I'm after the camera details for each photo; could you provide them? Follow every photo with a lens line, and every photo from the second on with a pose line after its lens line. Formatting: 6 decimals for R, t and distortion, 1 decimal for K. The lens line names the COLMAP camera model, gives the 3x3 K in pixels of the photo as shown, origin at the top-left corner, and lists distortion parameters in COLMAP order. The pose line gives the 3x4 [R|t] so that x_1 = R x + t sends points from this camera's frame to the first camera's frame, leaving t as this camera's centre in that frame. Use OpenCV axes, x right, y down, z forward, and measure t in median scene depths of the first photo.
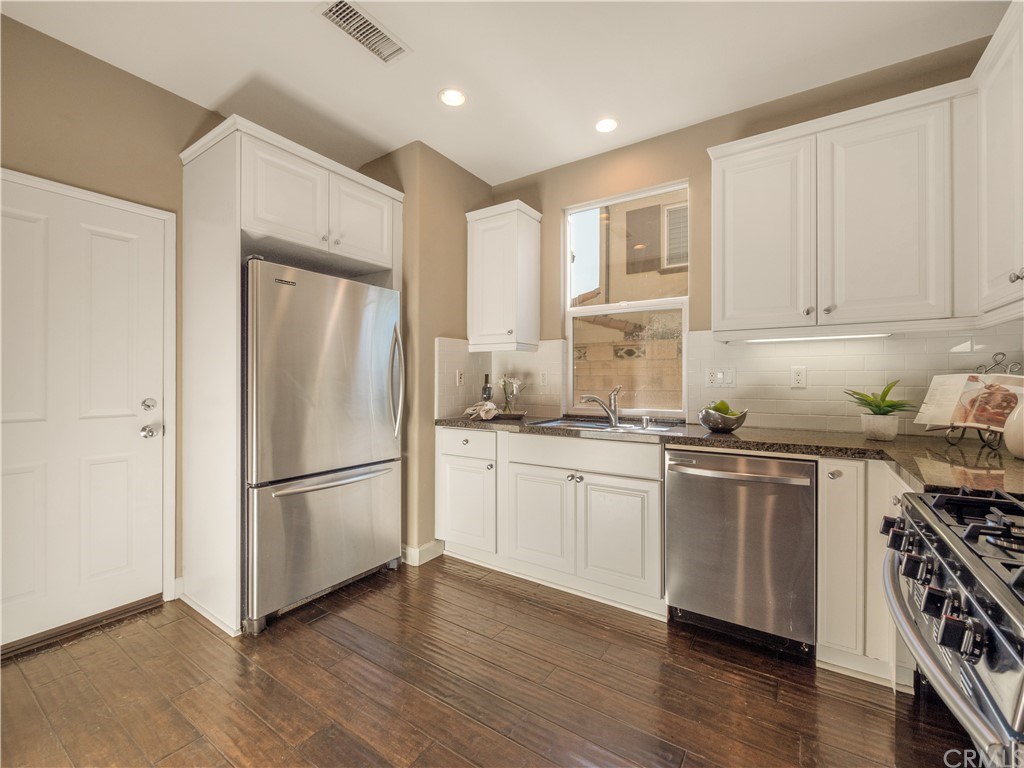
lens RADIAL K [[438.3, 0, 512.0], [0, 438.3, 384.0], [0, 0, 1]] dist [-0.000601, 0.000053]
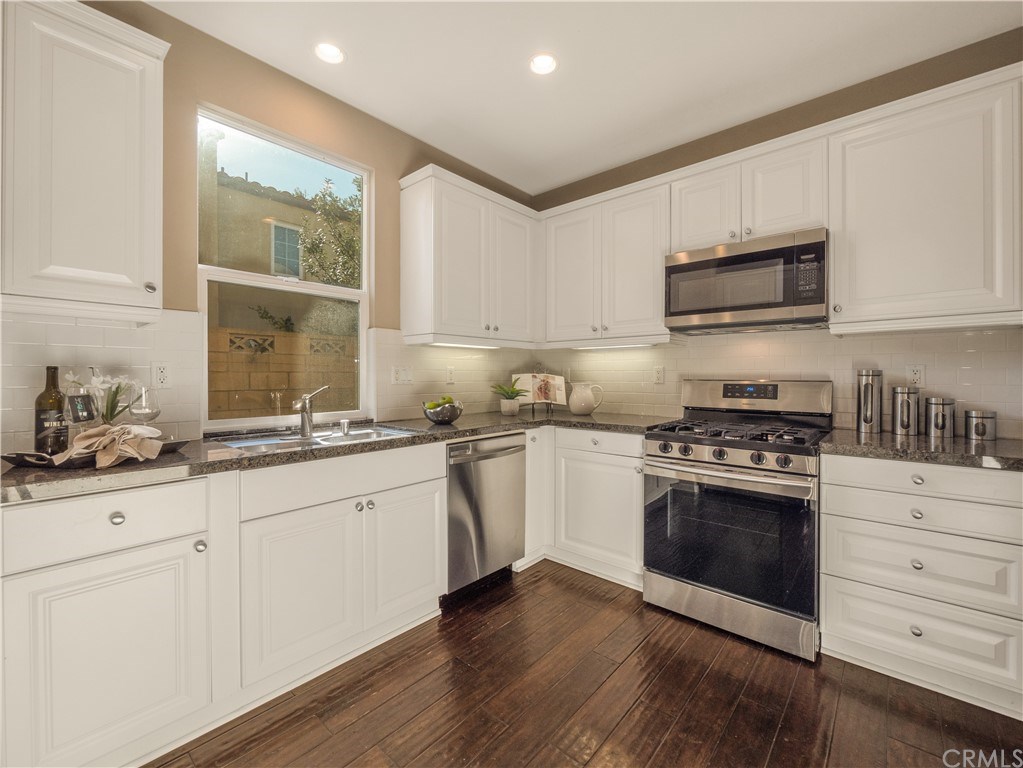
lens RADIAL K [[437.9, 0, 511.5], [0, 437.9, 384.0], [0, 0, 1]] dist [-0.000601, 0.000053]
pose [[0.132948, -0.020829, 0.990904, -0.617226], [0.006027, 0.999778, 0.020207, -0.015106], [-0.991105, 0.003285, 0.133044, 0.677386]]
